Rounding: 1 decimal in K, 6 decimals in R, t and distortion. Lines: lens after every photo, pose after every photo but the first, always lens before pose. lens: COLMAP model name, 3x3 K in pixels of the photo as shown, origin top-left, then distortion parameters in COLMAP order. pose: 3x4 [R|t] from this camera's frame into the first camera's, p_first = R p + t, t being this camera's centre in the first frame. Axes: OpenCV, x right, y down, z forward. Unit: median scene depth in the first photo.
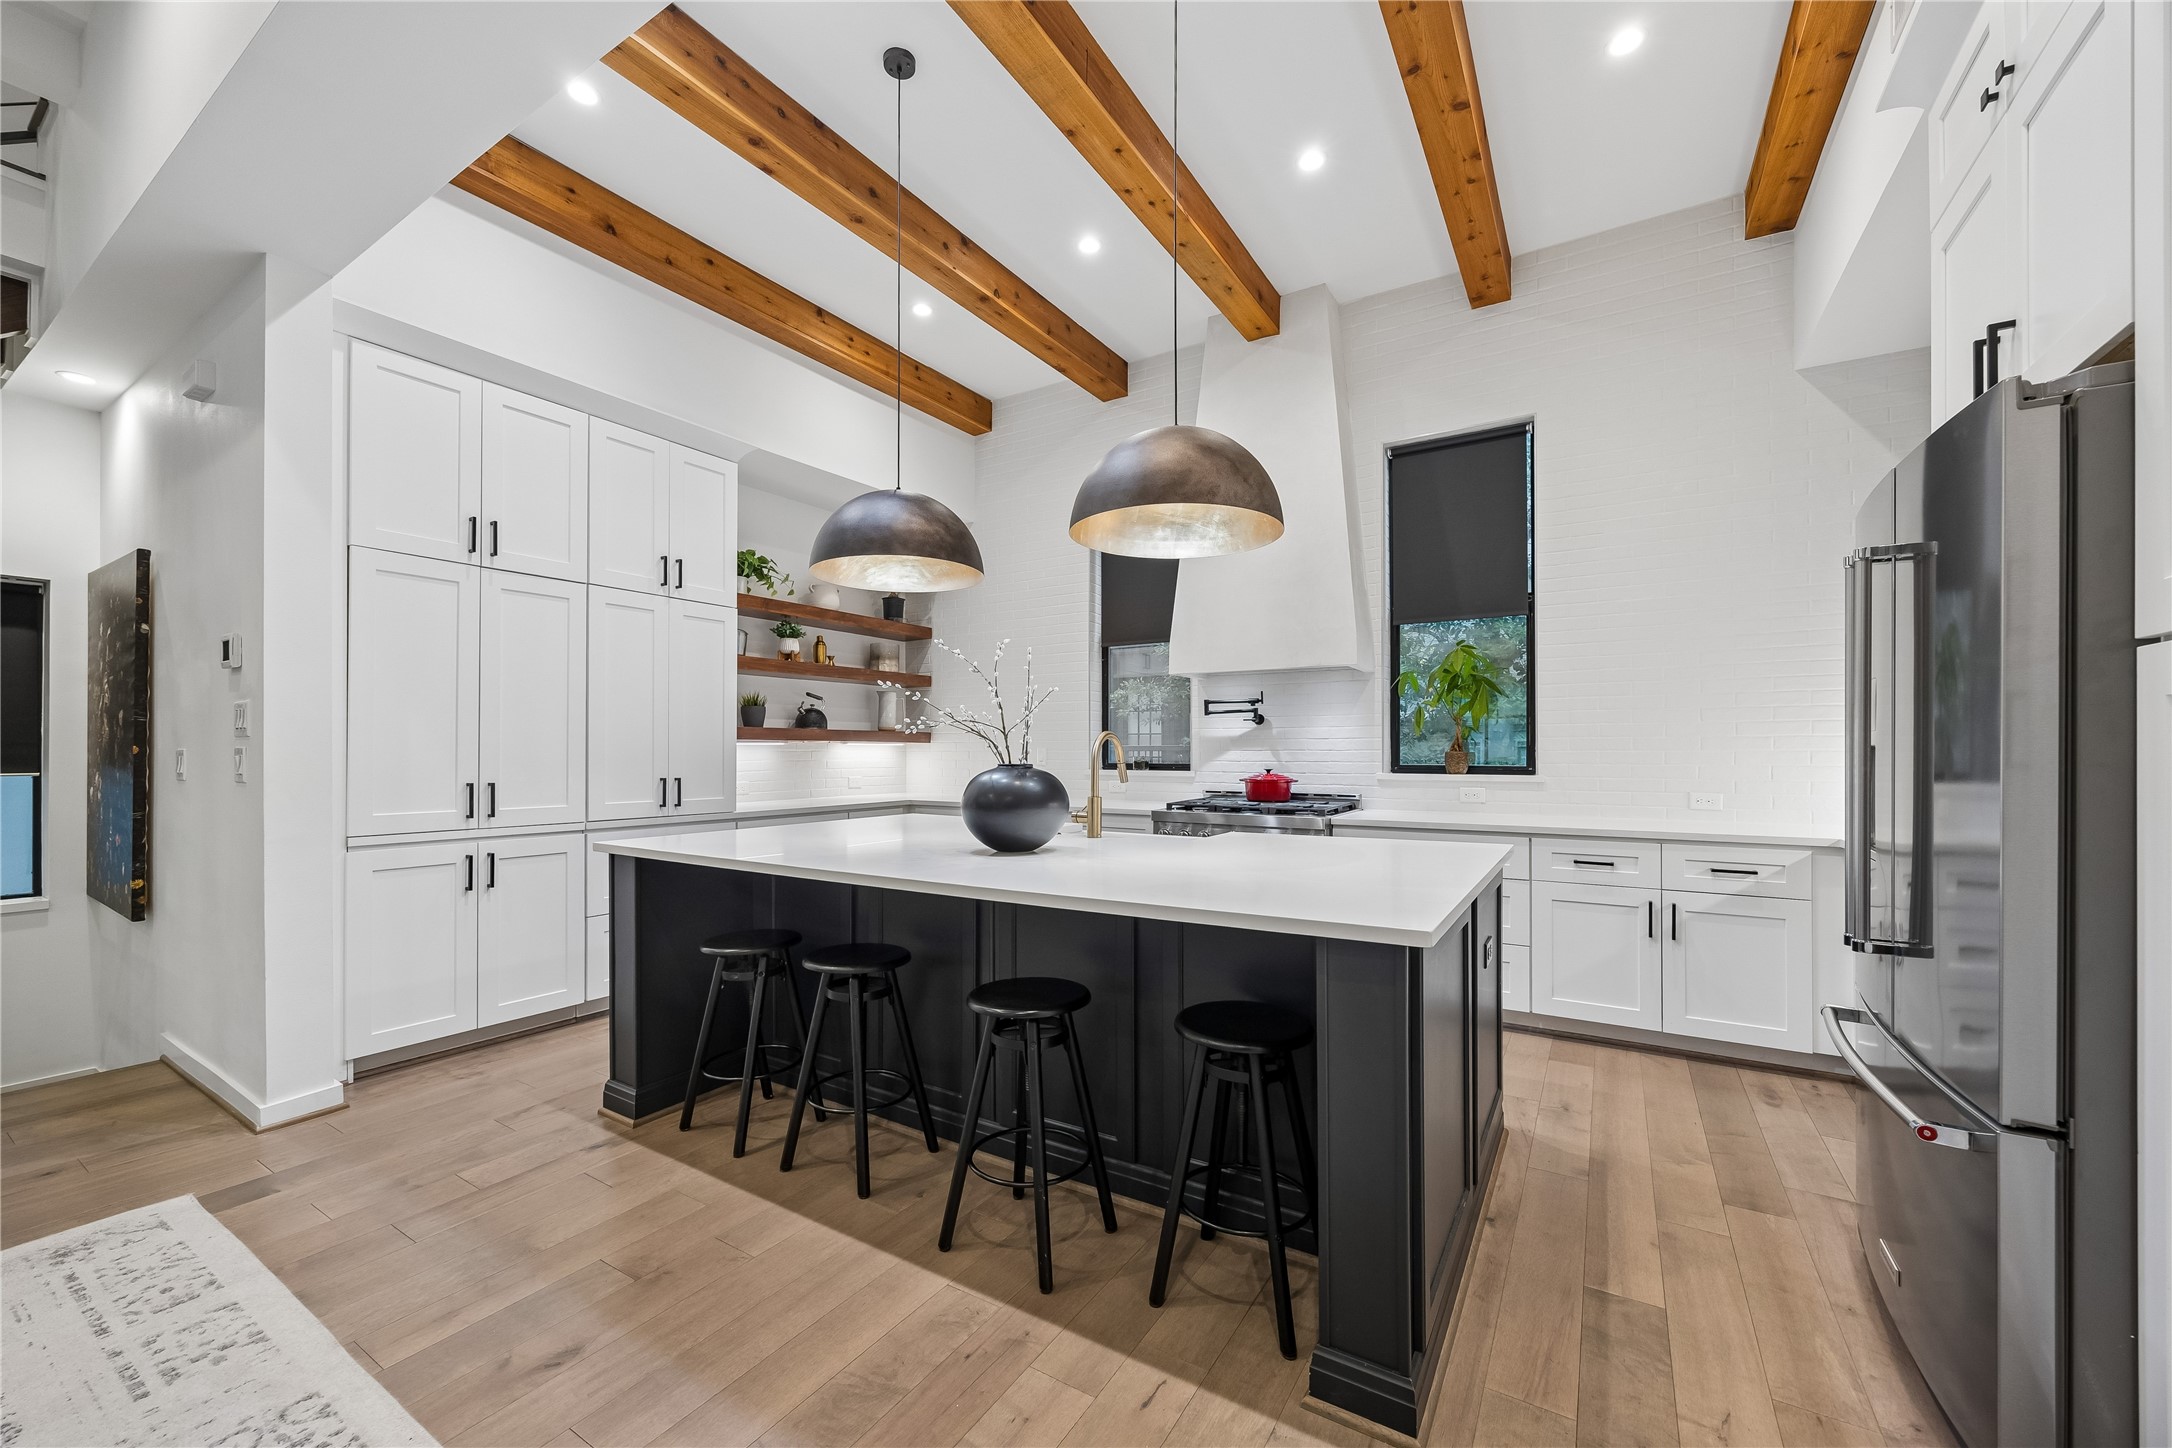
lens RADIAL K [[831.9, 0, 1078.3], [0, 831.9, 749.9], [0, 0, 1]] dist [-0.001997, -0.000742]
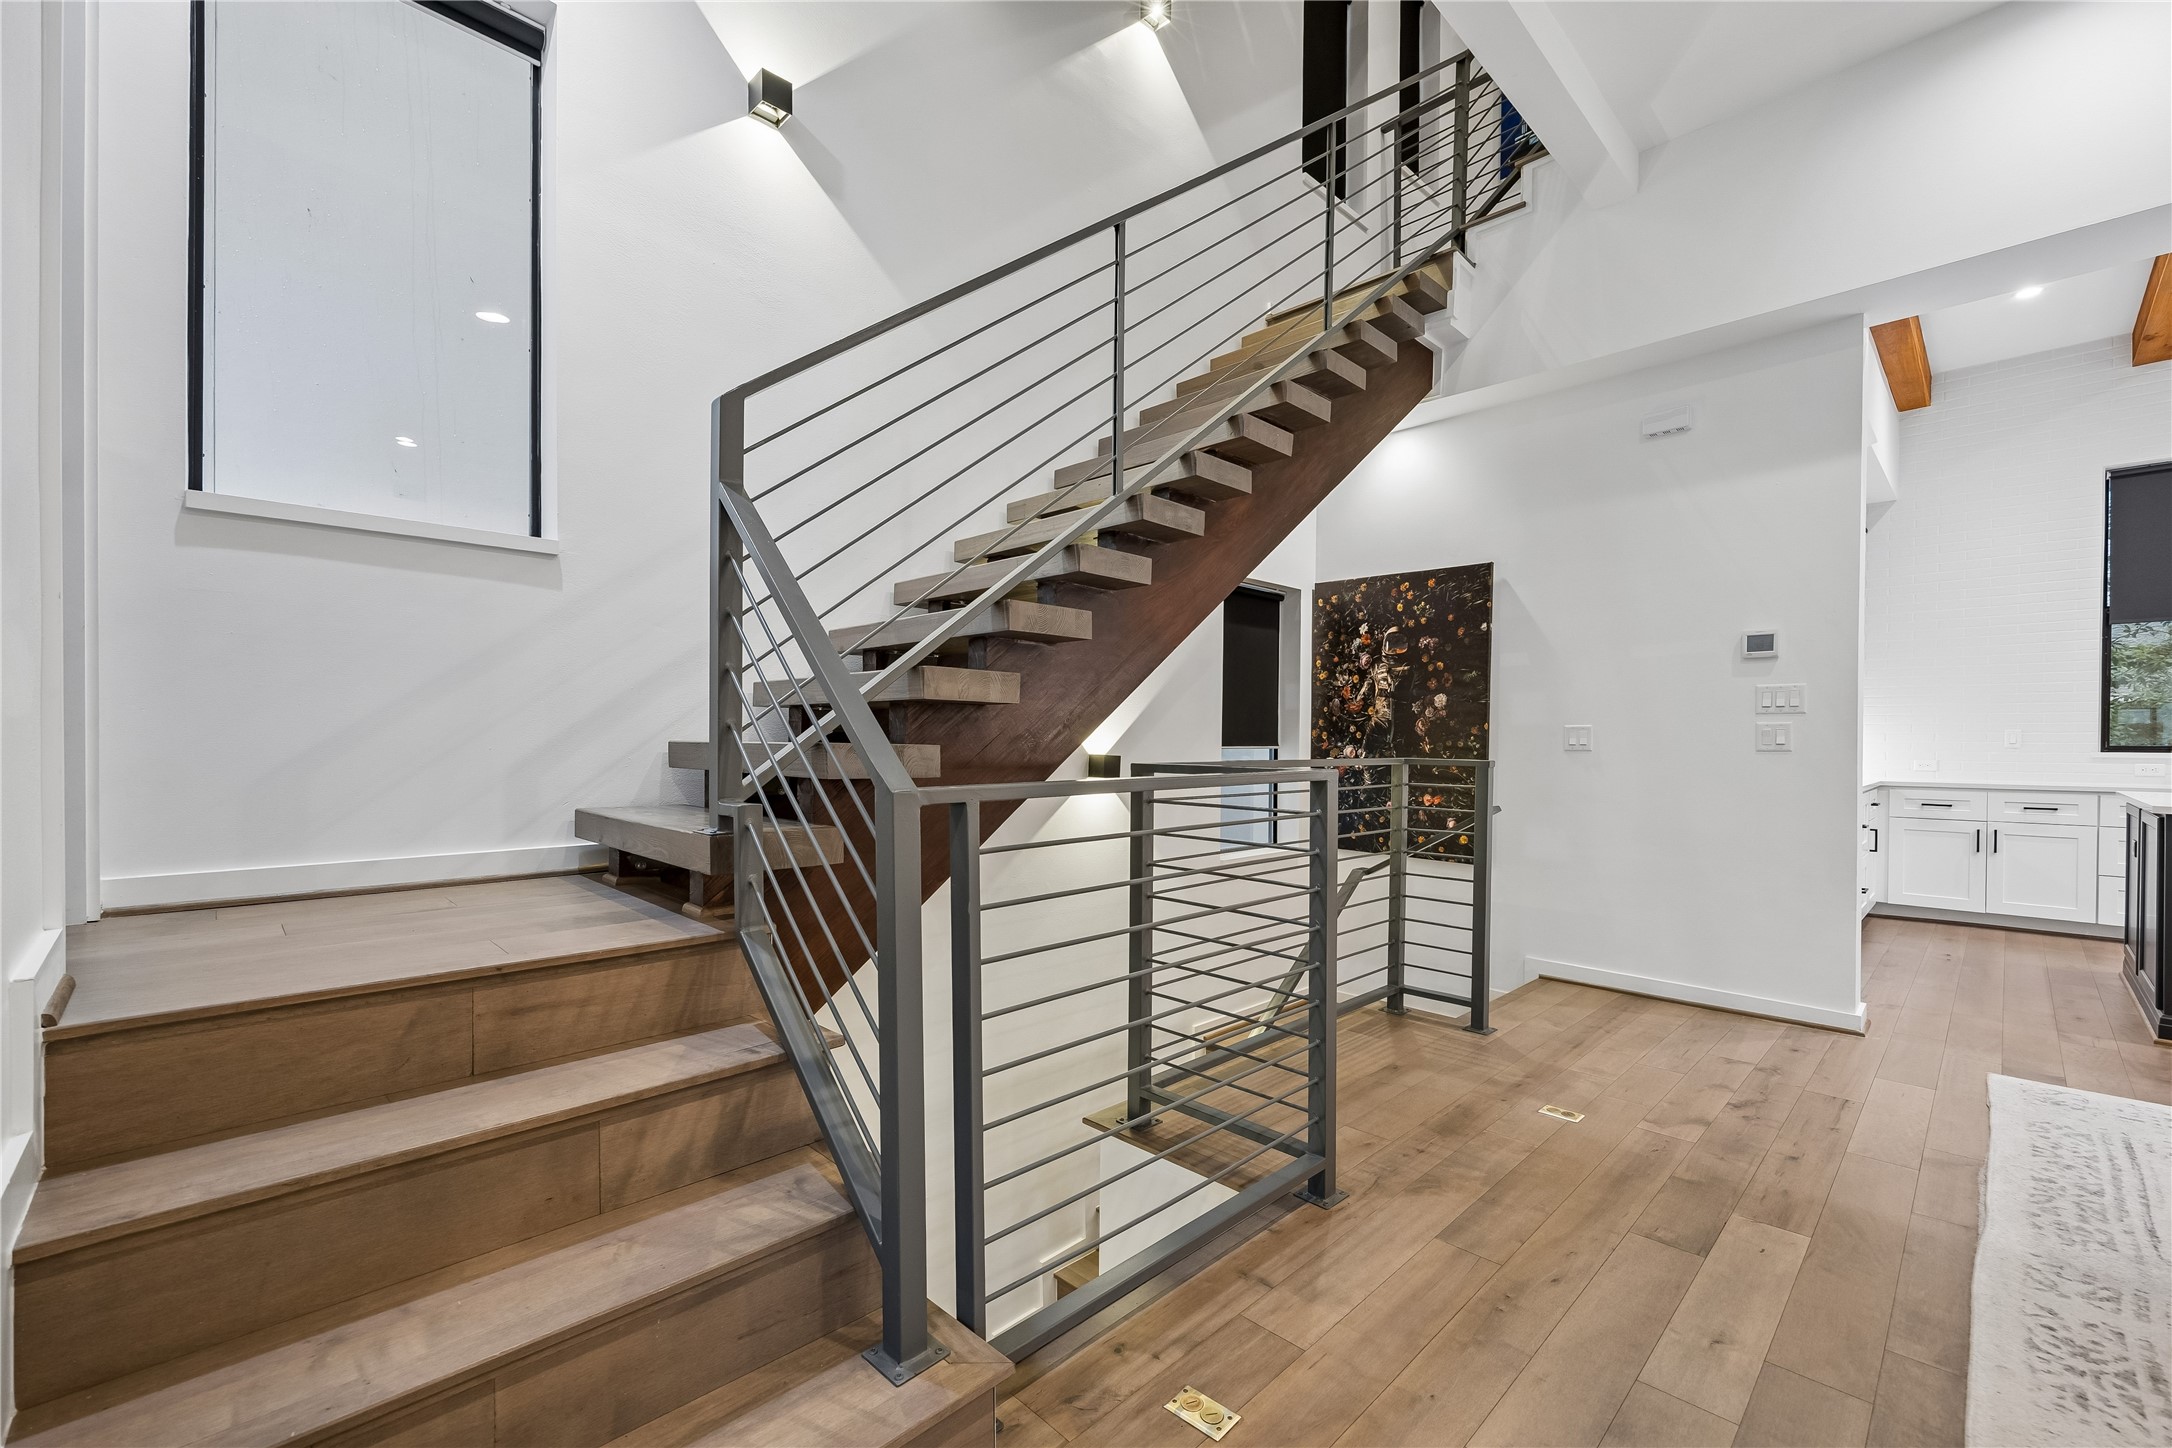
lens RADIAL K [[908.5, 0, 1104.7], [0, 908.5, 749.2], [0, 0, 1]] dist [0.007901, -0.001016]
pose [[0.978159, 0.005418, -0.207787, -1.117917], [-0.003359, 0.999942, 0.010258, 0.015855], [0.207831, -0.009336, 0.978120, -0.342857]]
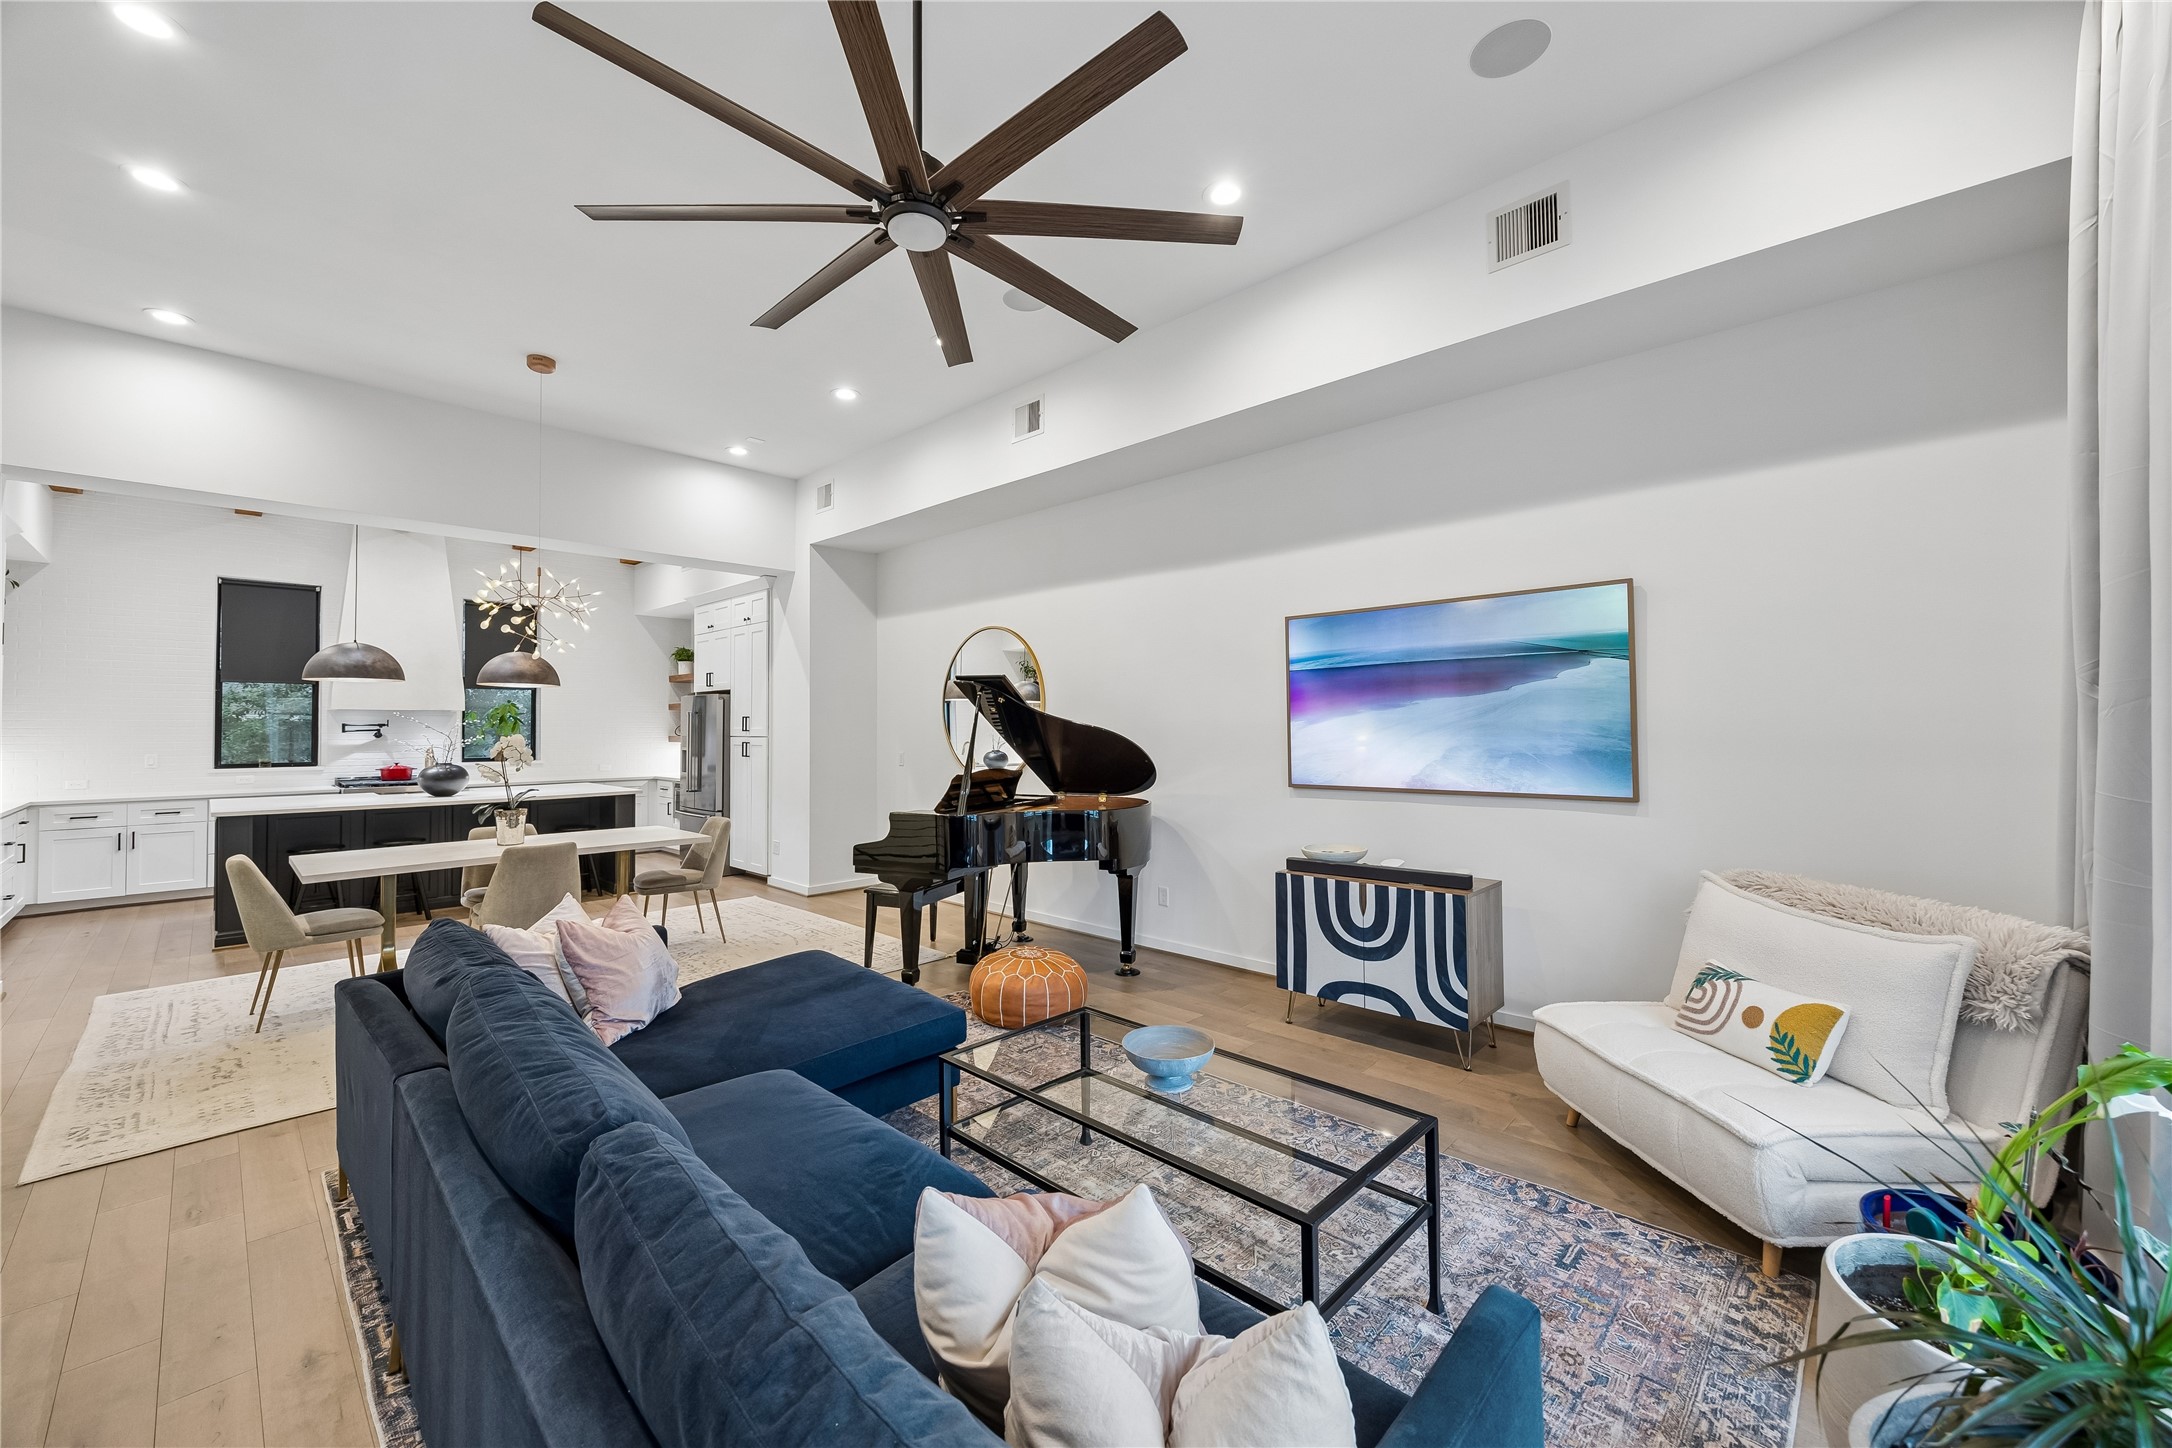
lens RADIAL K [[831.9, 0, 1103.3], [0, 831.9, 718.0], [0, 0, 1]] dist [-0.001997, -0.000742]
pose [[0.178662, 0.009975, 0.983860, -1.380116], [0.002809, 0.999939, -0.010648, -0.055751], [-0.983906, 0.004667, 0.178624, -0.920569]]
